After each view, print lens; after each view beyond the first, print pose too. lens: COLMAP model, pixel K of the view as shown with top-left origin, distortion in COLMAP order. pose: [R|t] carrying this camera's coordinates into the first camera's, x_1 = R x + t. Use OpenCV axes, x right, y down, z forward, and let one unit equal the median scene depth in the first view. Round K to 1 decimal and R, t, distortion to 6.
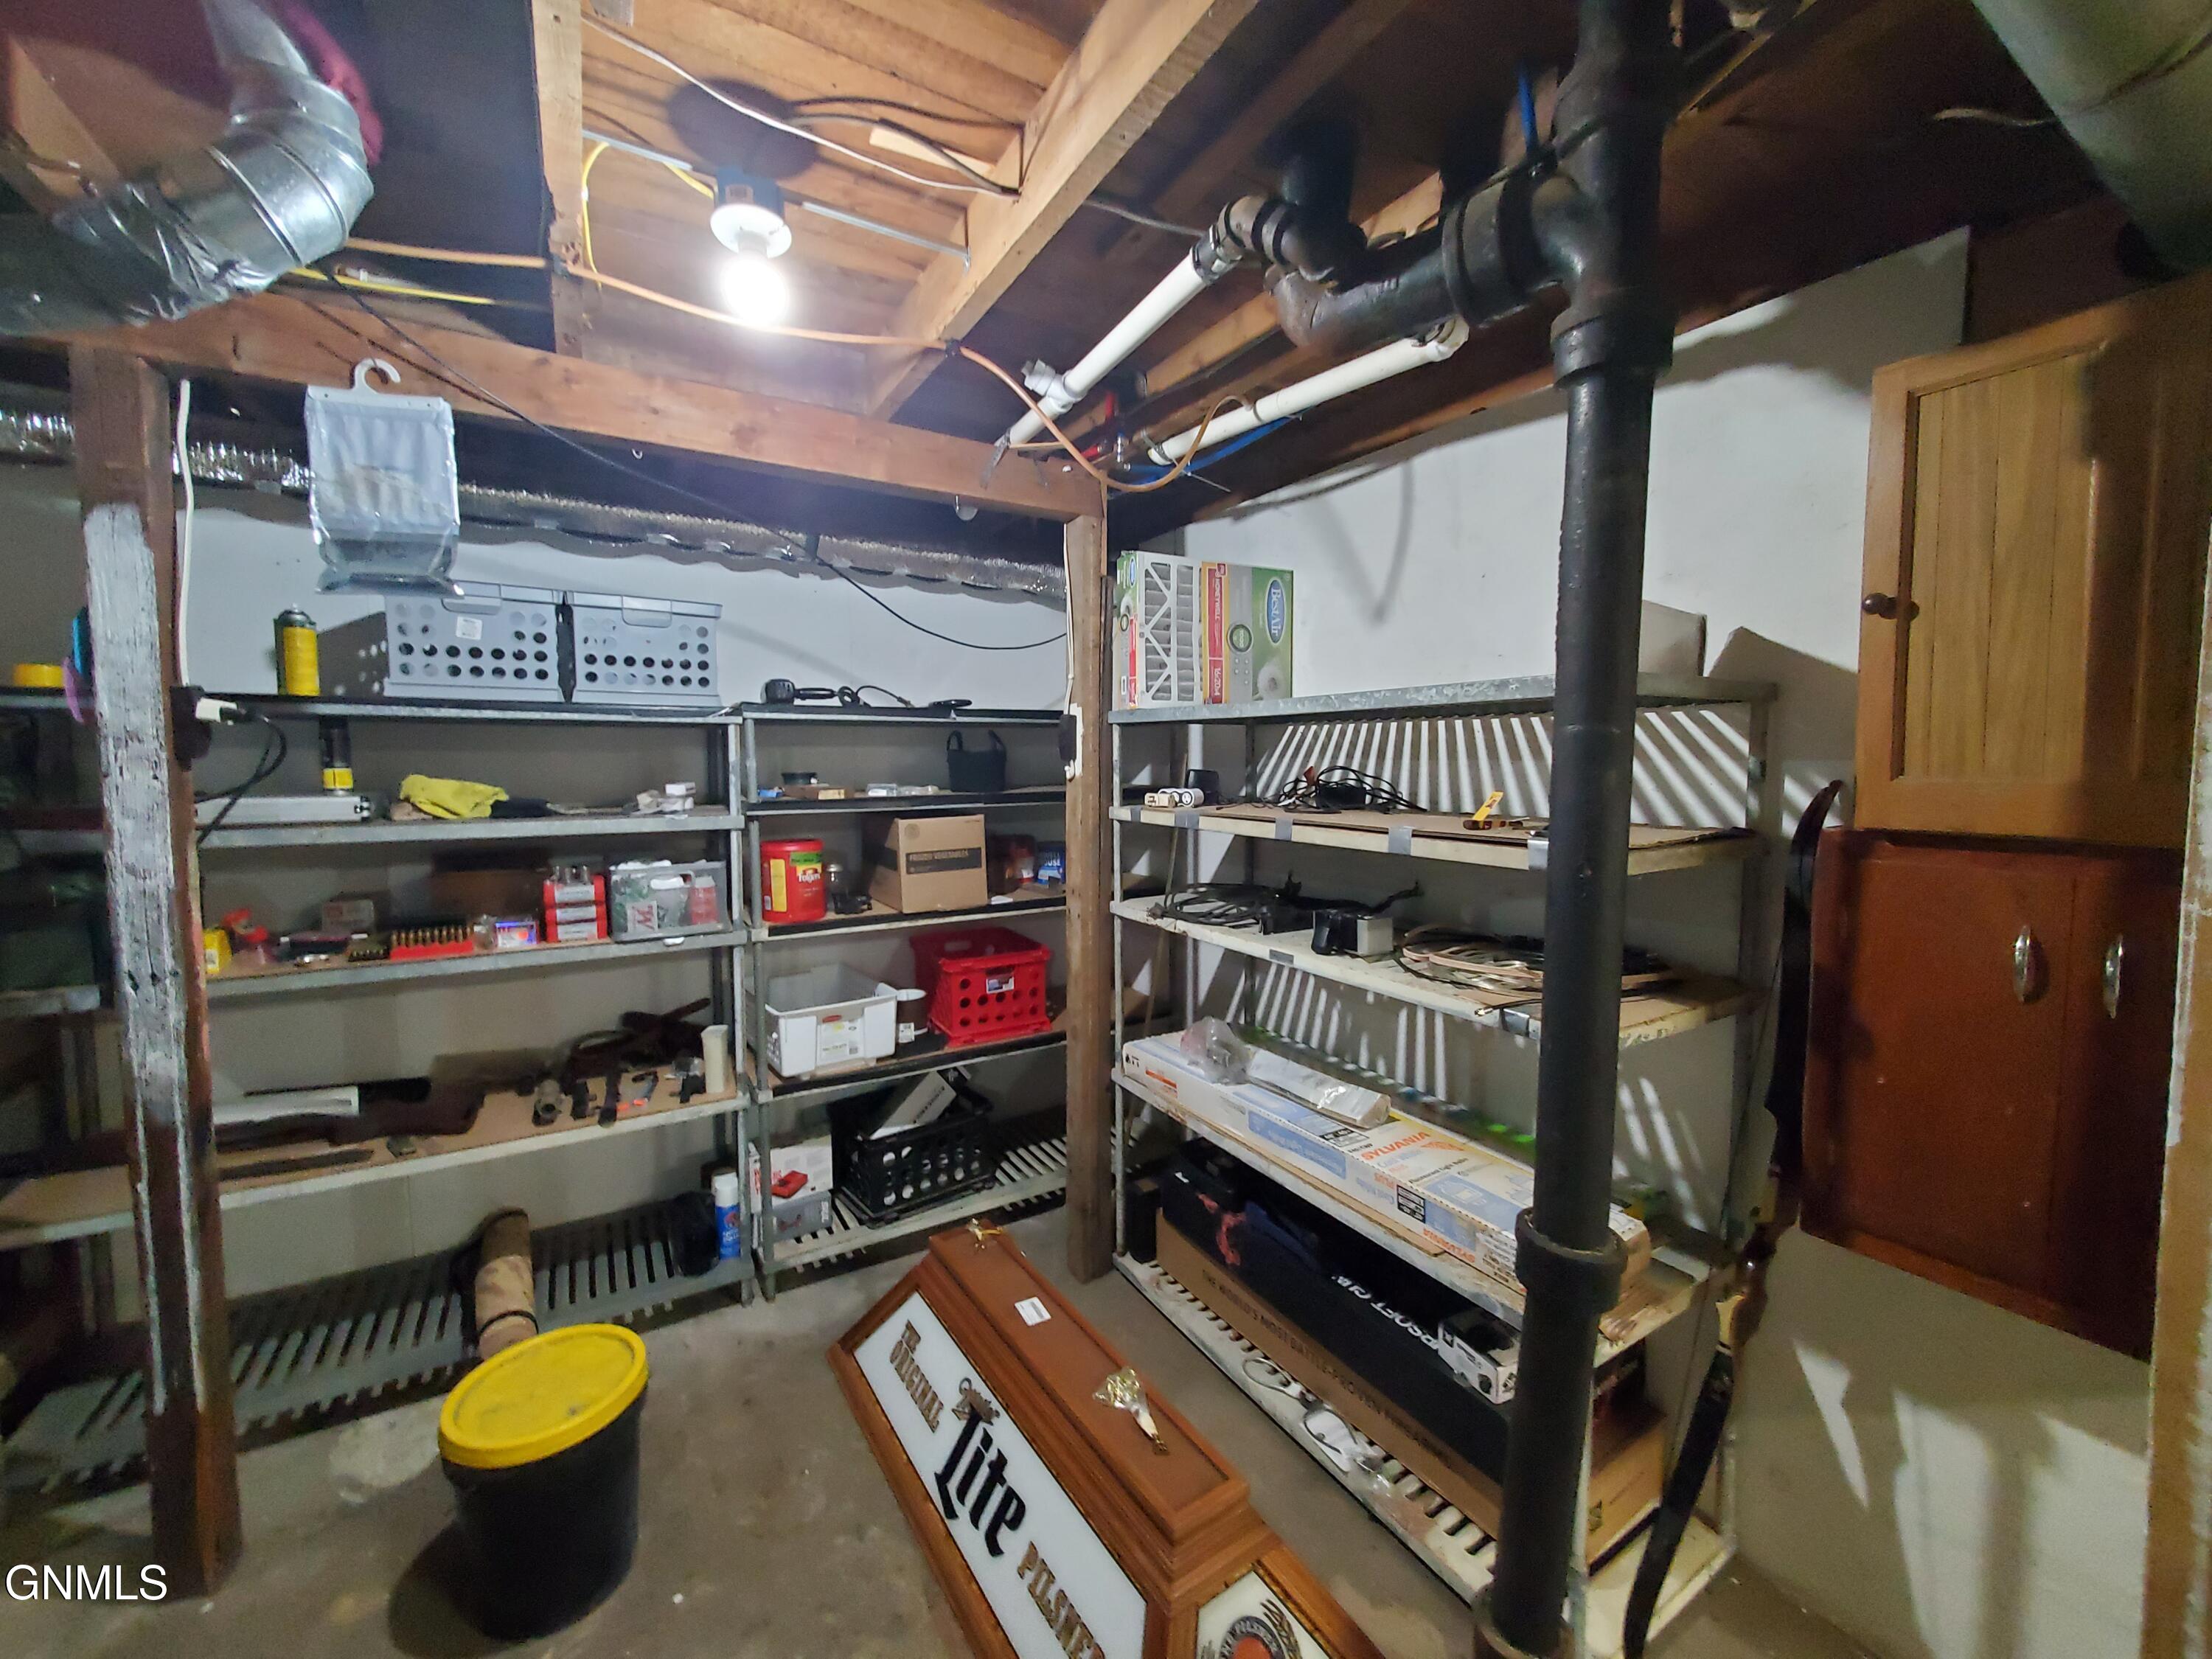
lens RADIAL K [[886.6, 0, 1094.4], [0, 886.6, 815.5], [0, 0, 1]] dist [0.018106, -0.000139]
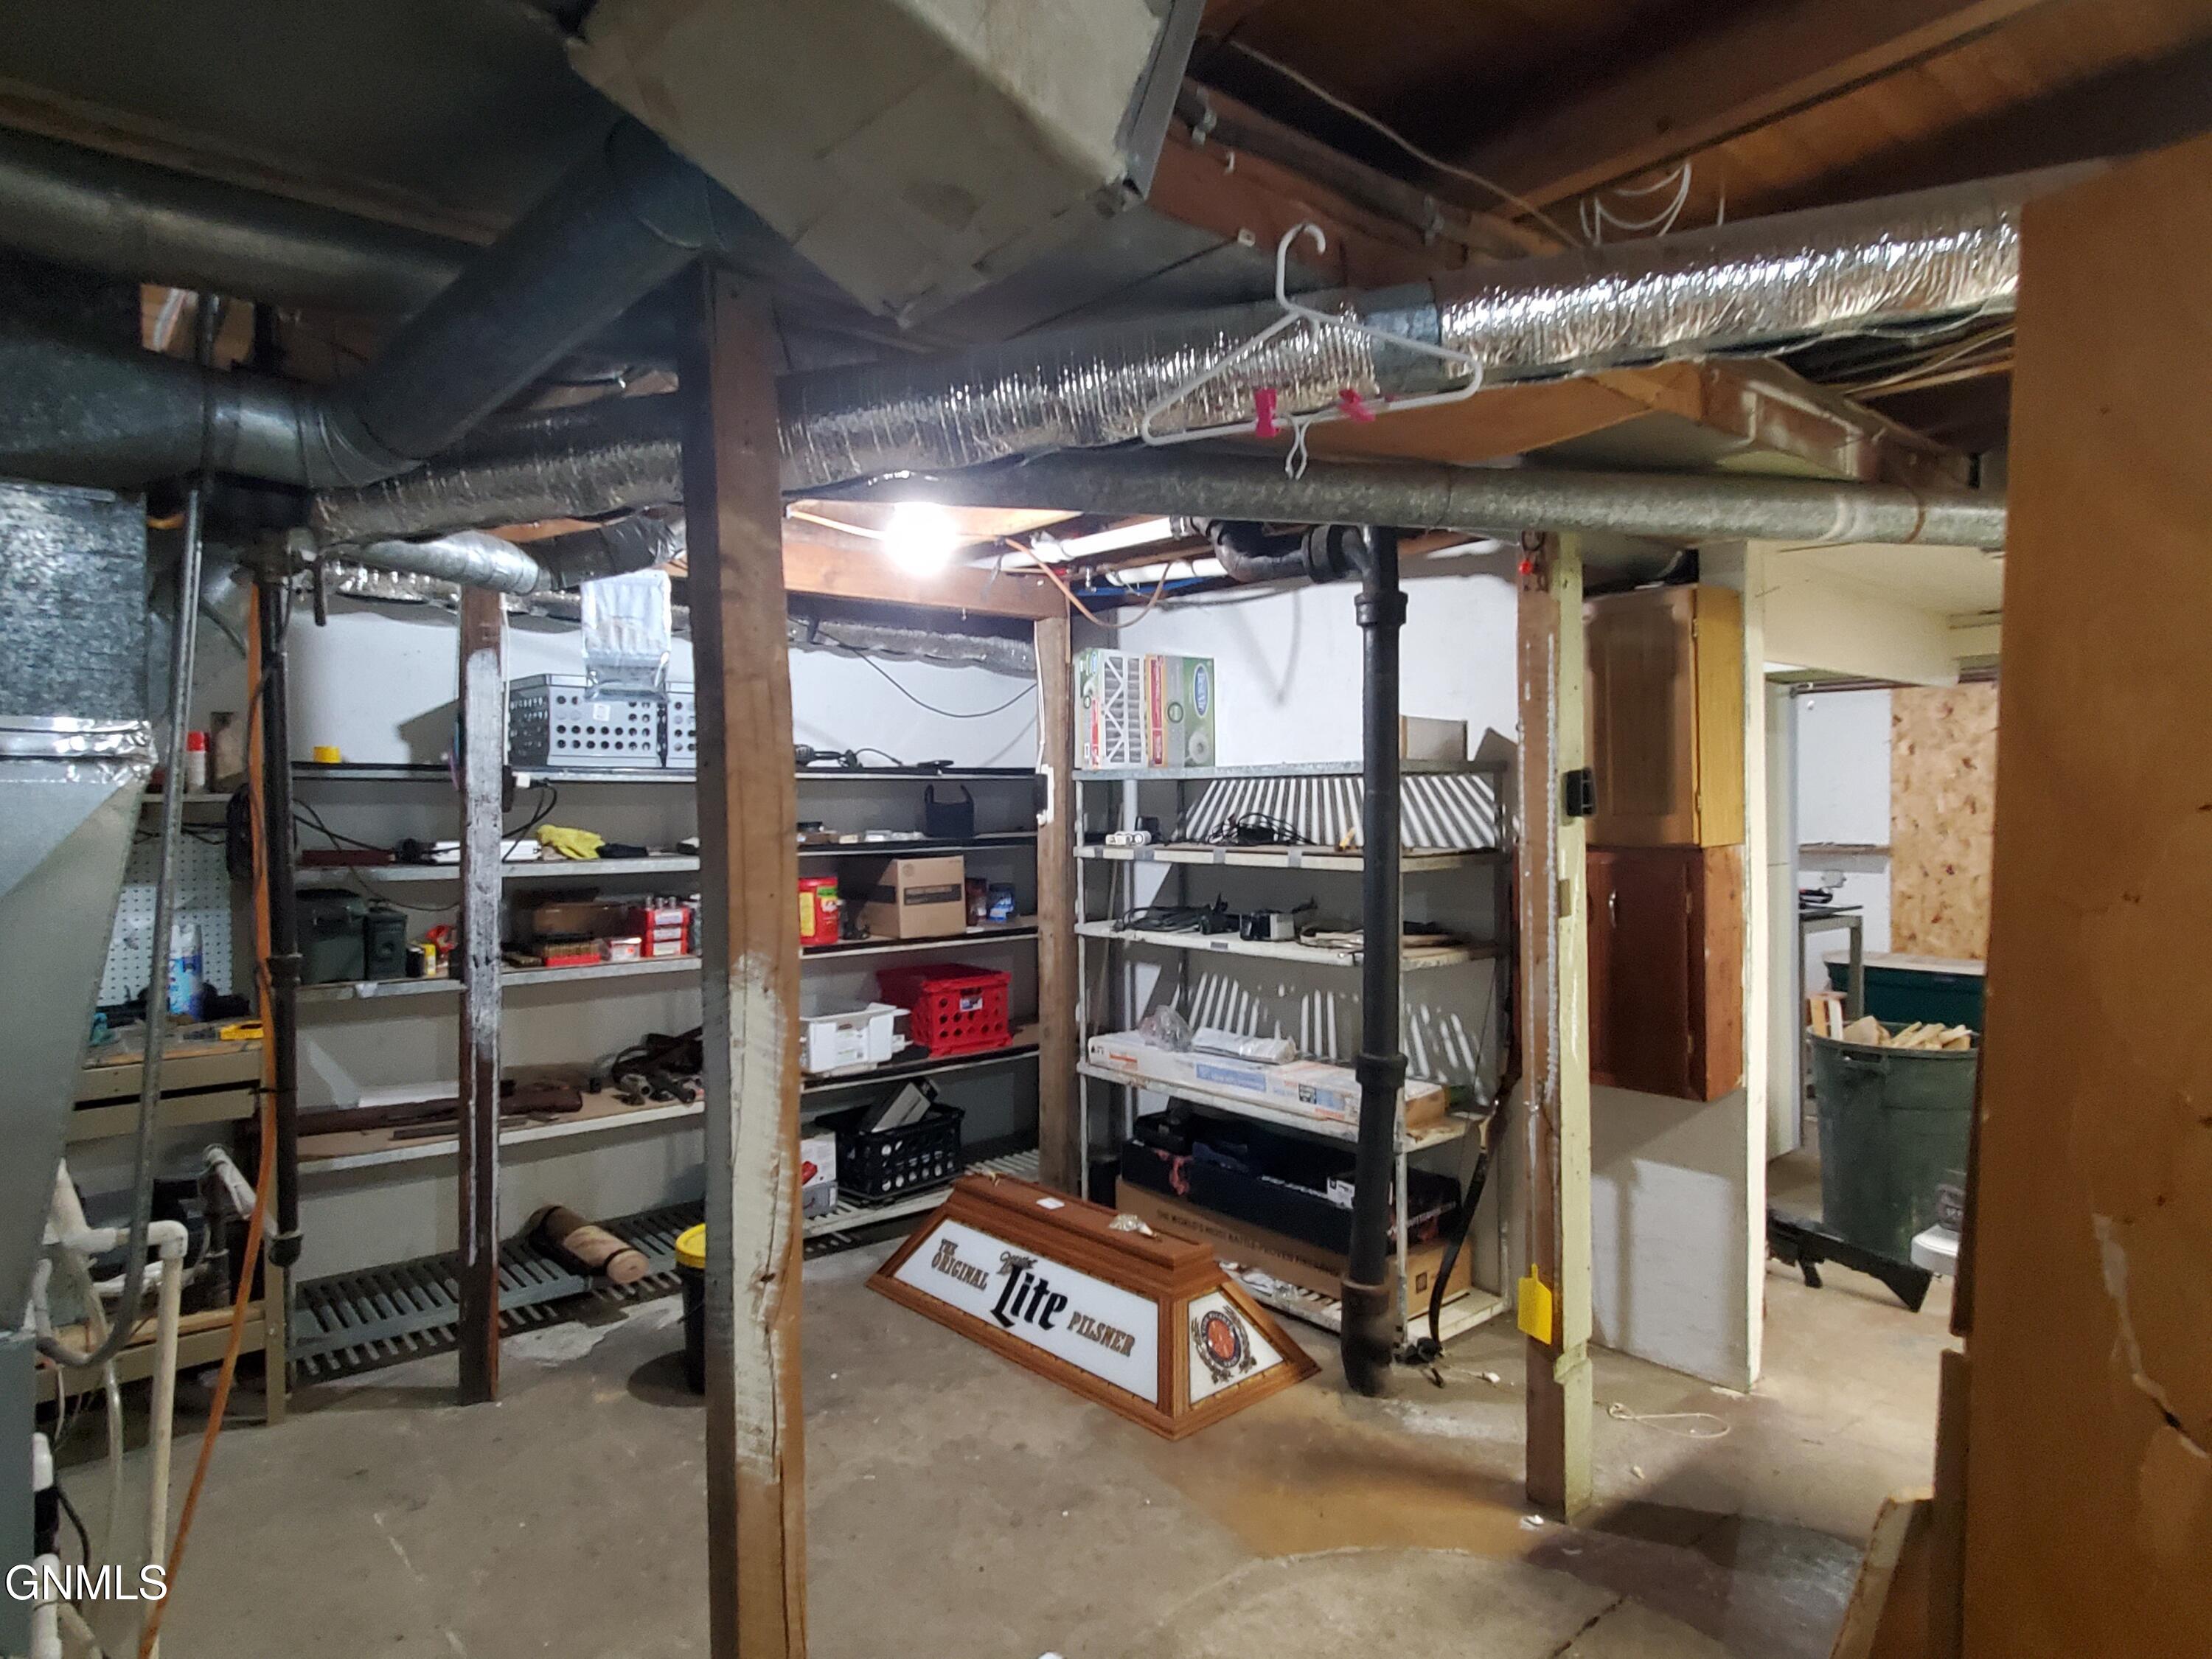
lens RADIAL K [[880.1, 0, 1116.5], [0, 880.1, 817.5], [0, 0, 1]] dist [0.015527, 0.000201]
pose [[0.992989, -0.008301, 0.117913, -0.074634], [0.014543, 0.998532, -0.052179, 0.015413], [-0.117307, 0.053528, 0.991652, -0.249981]]
